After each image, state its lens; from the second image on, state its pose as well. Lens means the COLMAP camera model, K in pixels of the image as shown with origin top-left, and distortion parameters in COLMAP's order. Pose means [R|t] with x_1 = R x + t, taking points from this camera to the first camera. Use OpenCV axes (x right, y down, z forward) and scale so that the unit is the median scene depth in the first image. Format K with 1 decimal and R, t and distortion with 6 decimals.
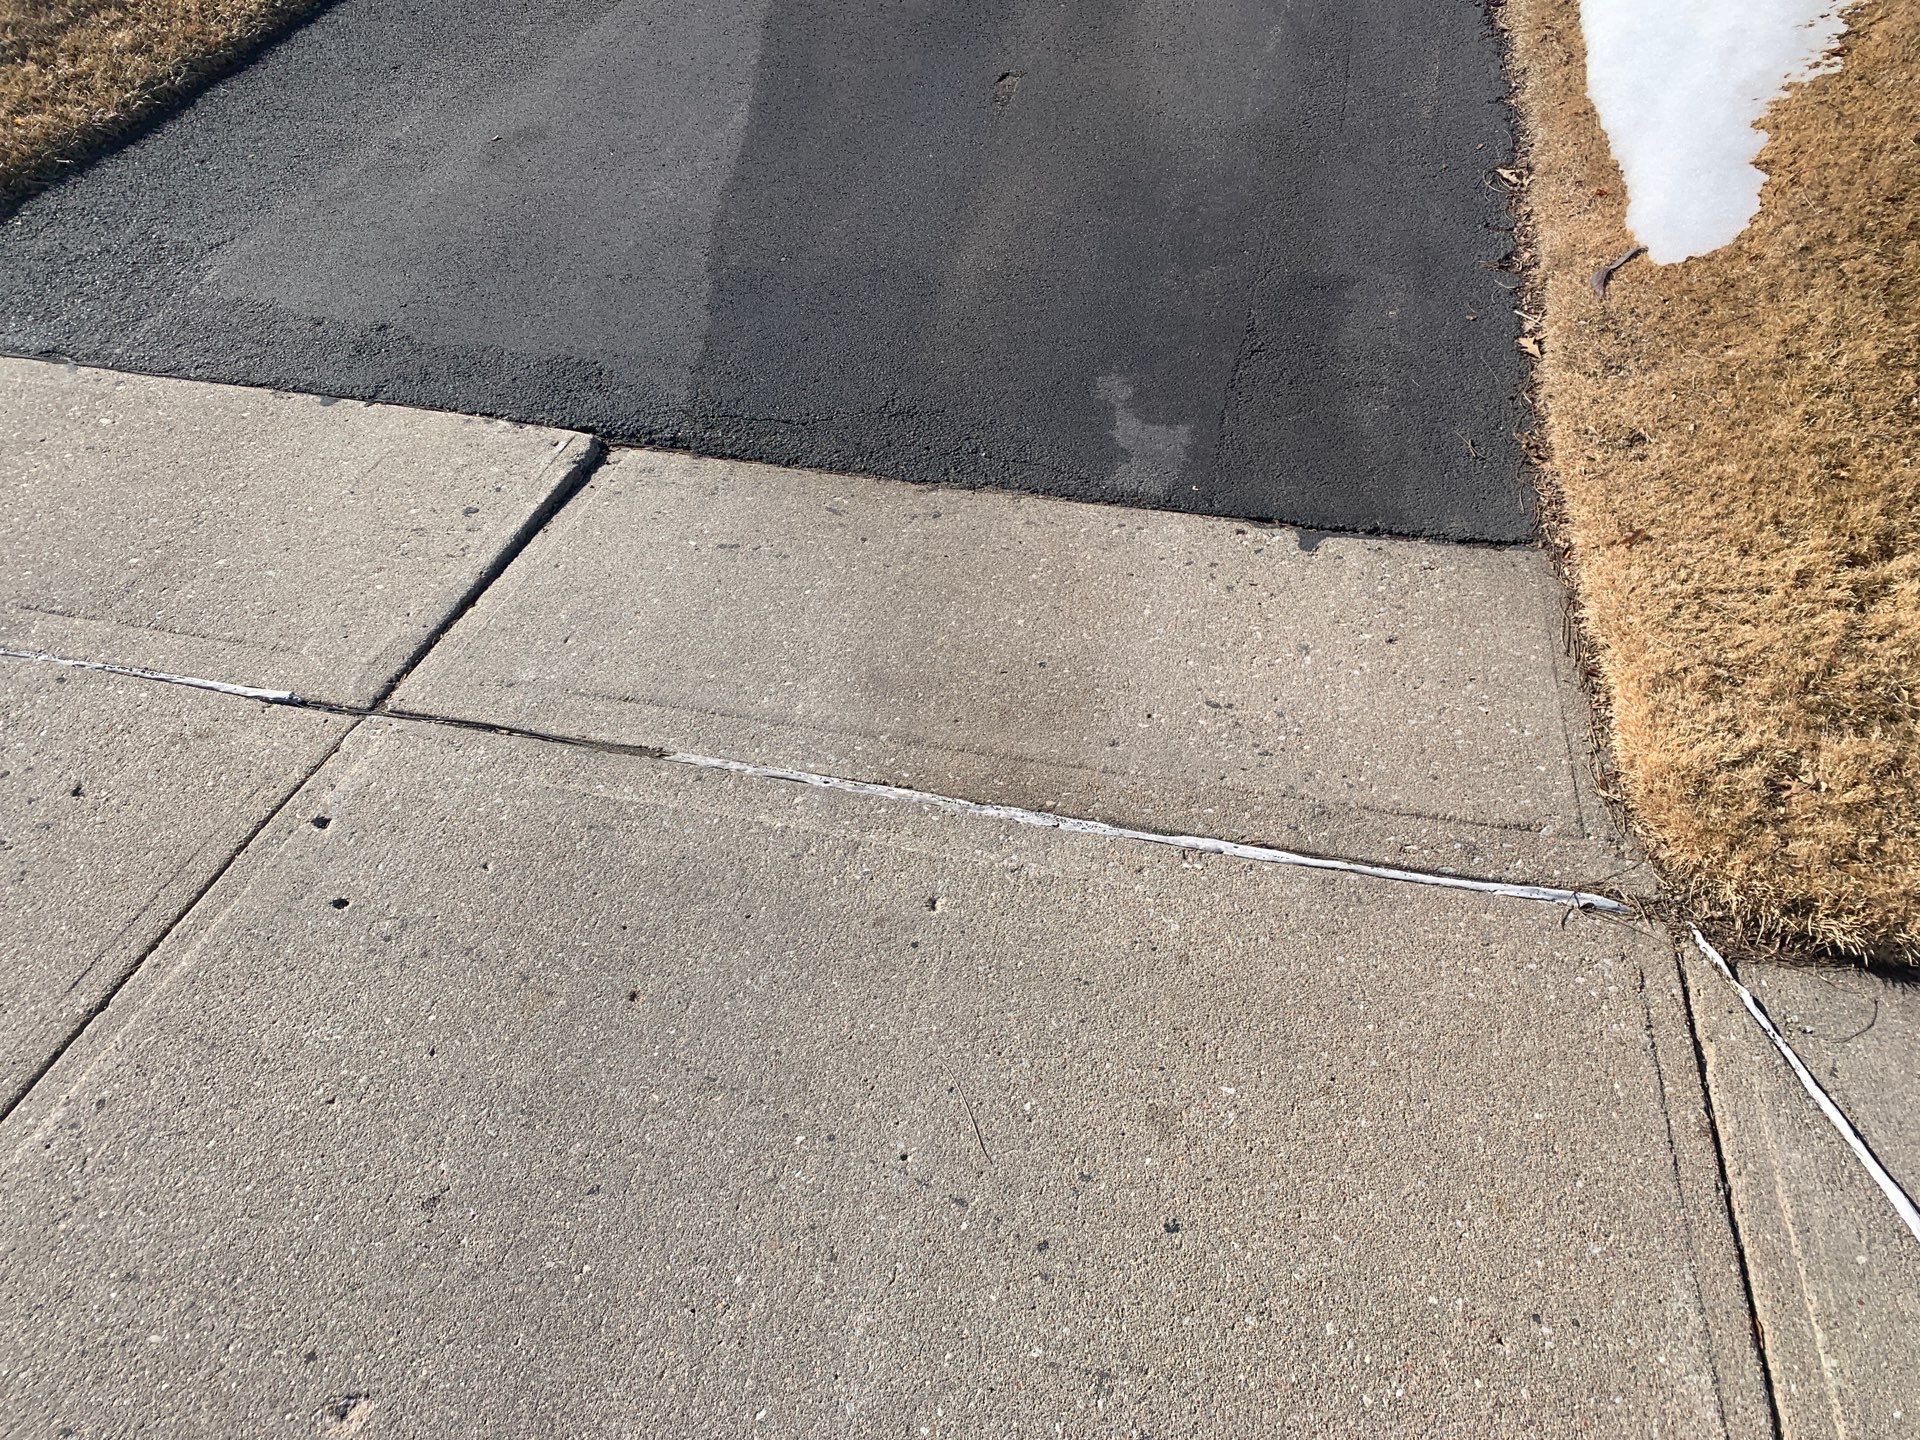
lens RADIAL K [[1491.3, 0, 963.2], [0, 1491.3, 717.7], [0, 0, 1]] dist [0.030666, -0.036669]
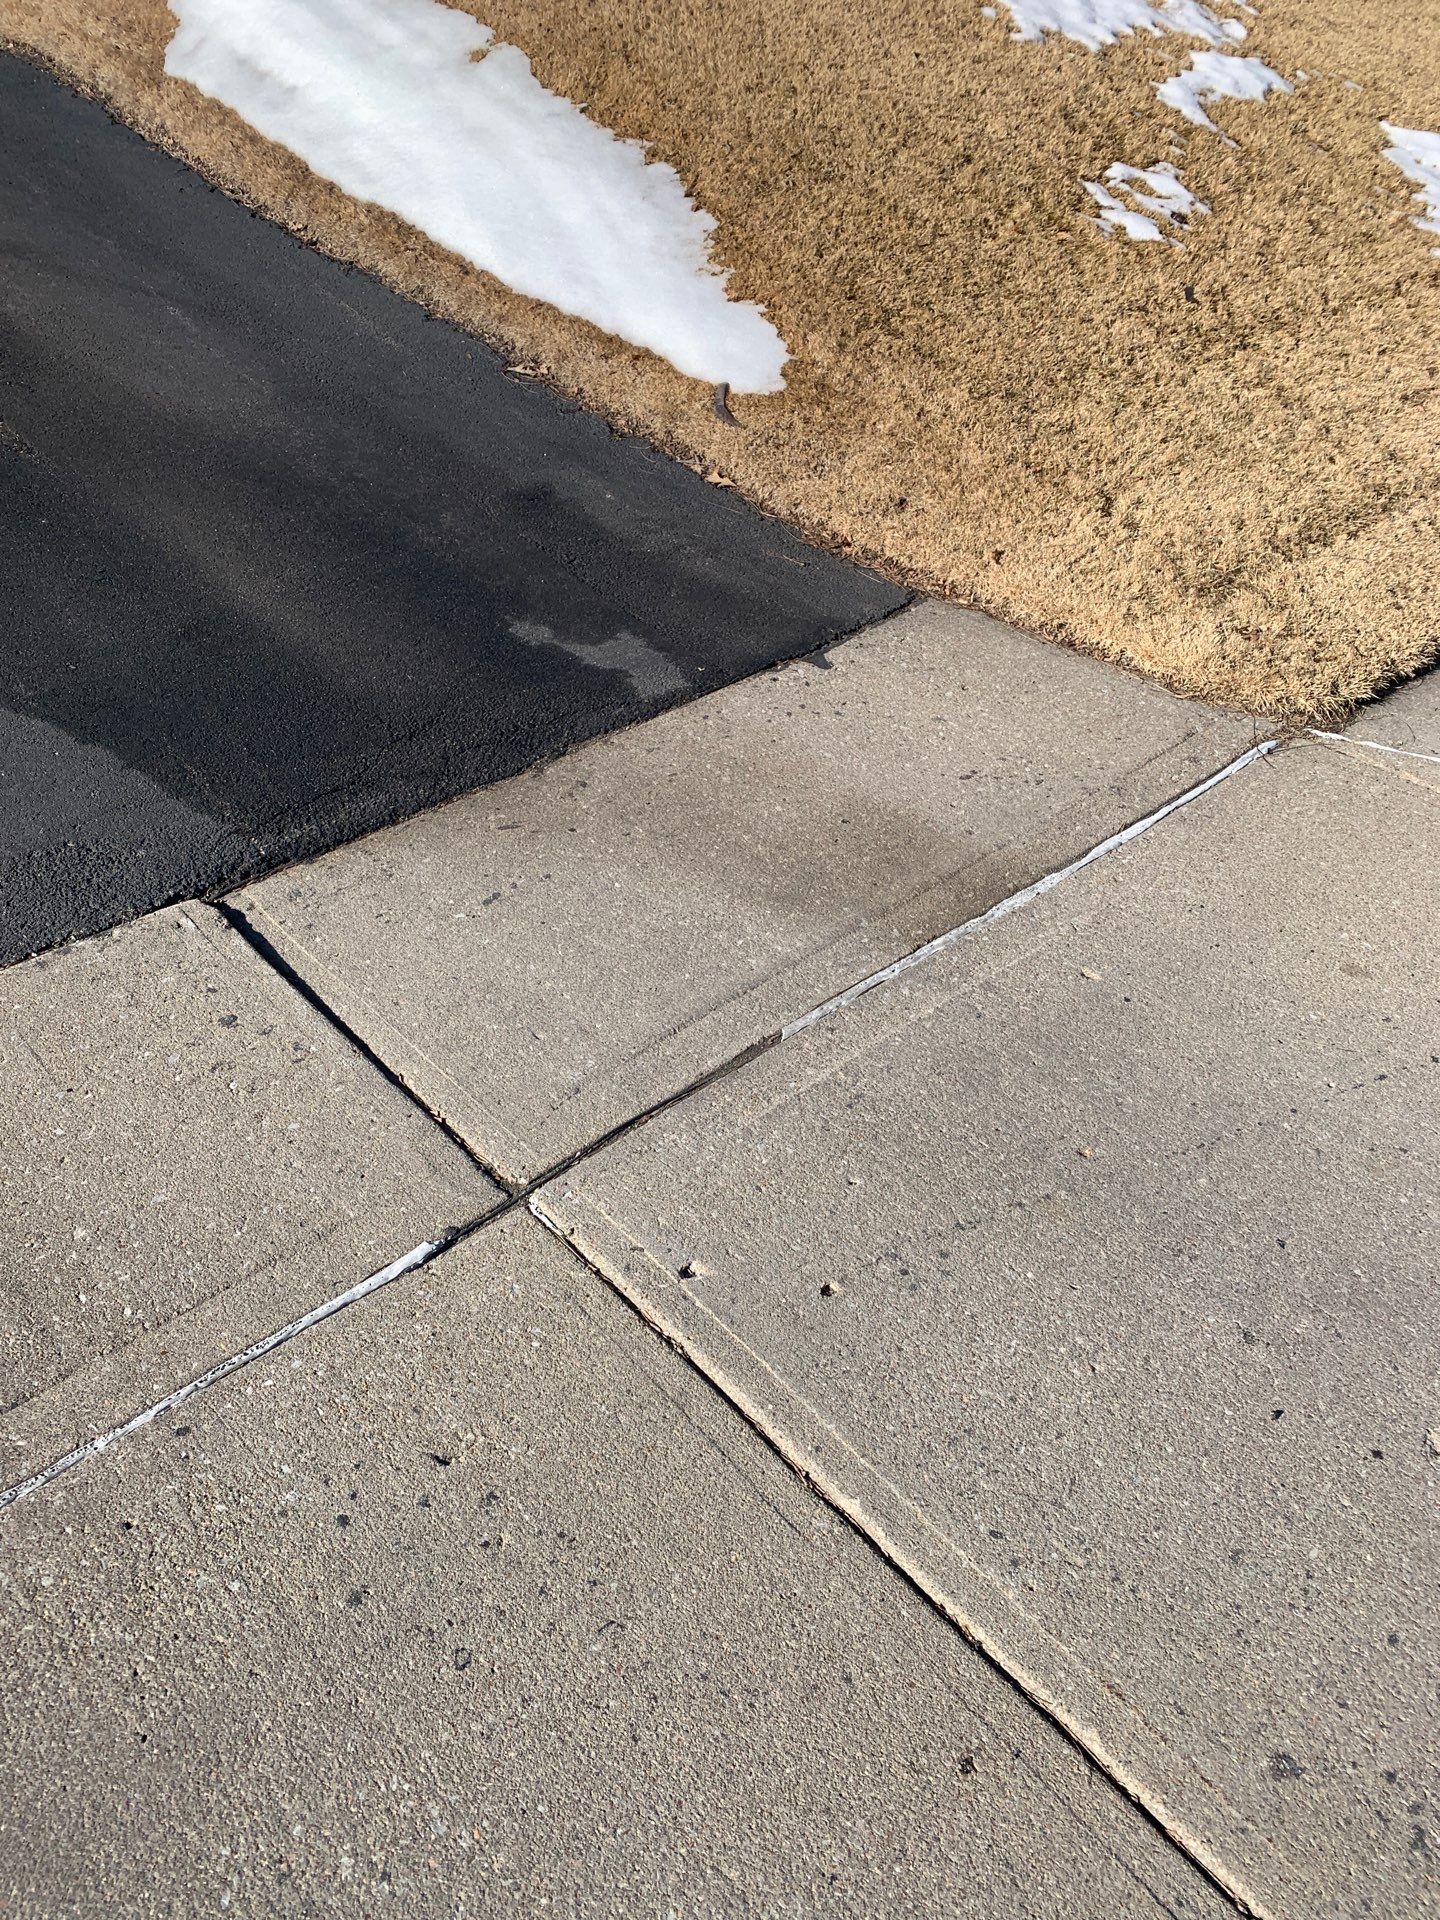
lens RADIAL K [[1491.3, 0, 720.0], [0, 1491.3, 960.0], [0, 0, 1]] dist [0.030666, -0.036669]
pose [[0.582172, -0.503378, 0.638503, -0.681975], [0.505092, 0.839298, 0.201148, -0.195953], [-0.637148, 0.205400, 0.742869, 0.218794]]
